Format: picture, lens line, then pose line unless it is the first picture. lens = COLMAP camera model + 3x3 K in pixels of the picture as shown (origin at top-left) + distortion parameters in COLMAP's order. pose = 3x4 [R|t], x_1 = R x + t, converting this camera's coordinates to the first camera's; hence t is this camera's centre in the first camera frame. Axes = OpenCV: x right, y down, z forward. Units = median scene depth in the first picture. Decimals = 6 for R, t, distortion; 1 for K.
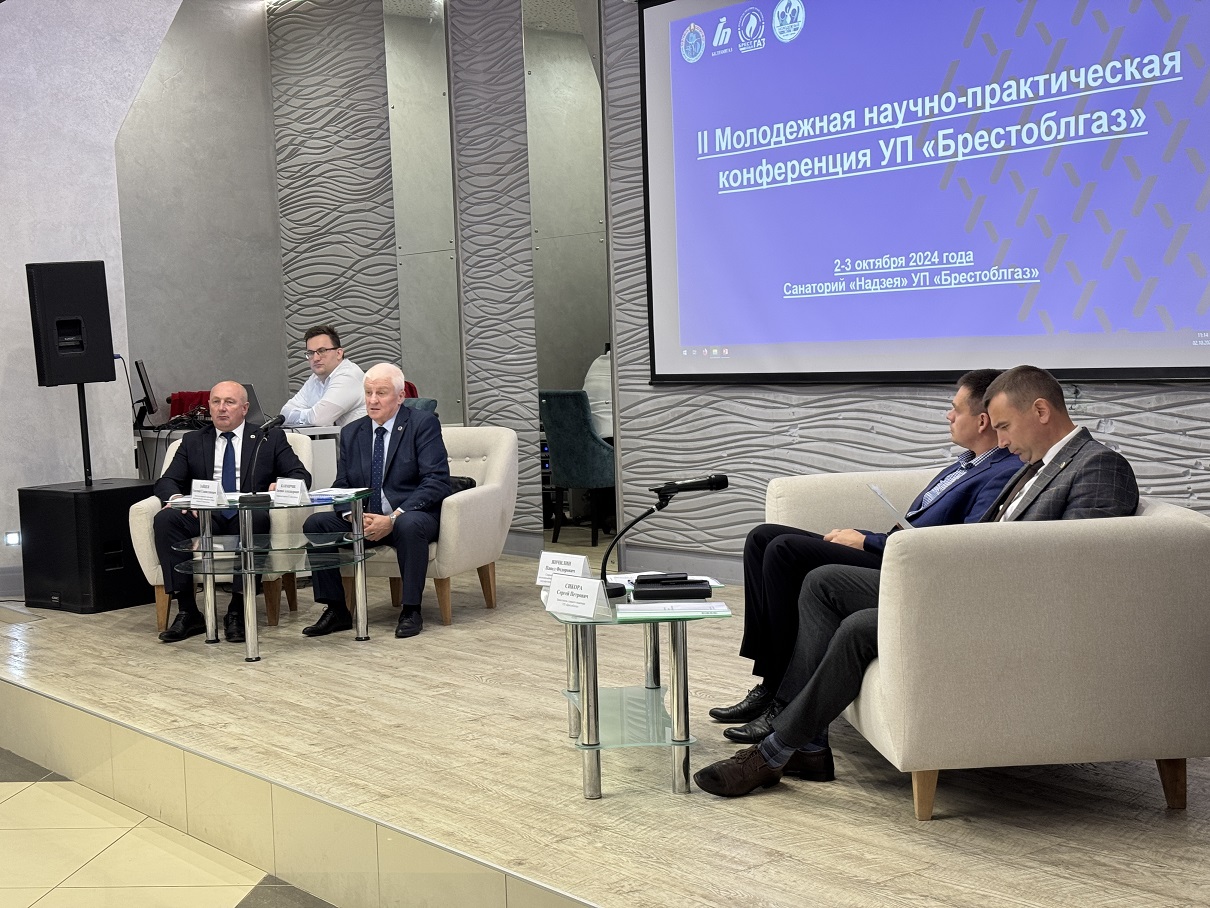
lens RADIAL K [[1672.1, 0, 597.9], [0, 1672.1, 457.7], [0, 0, 1]] dist [0.105640, 0.000000]
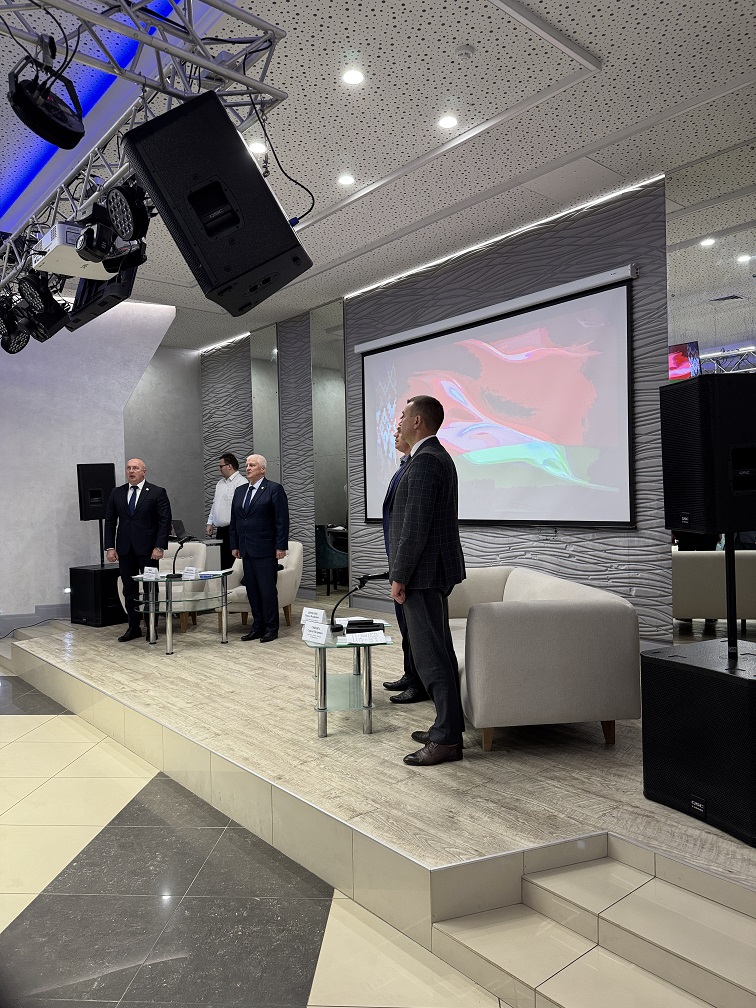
lens RADIAL K [[713.9, 0, 383.1], [0, 713.9, 501.8], [0, 0, 1]] dist [0.058025, -0.014610]
pose [[0.998746, 0.016001, 0.047437, 0.019000], [-0.012763, 0.997618, -0.067796, -0.014215], [-0.048409, 0.067105, 0.996571, 0.102393]]
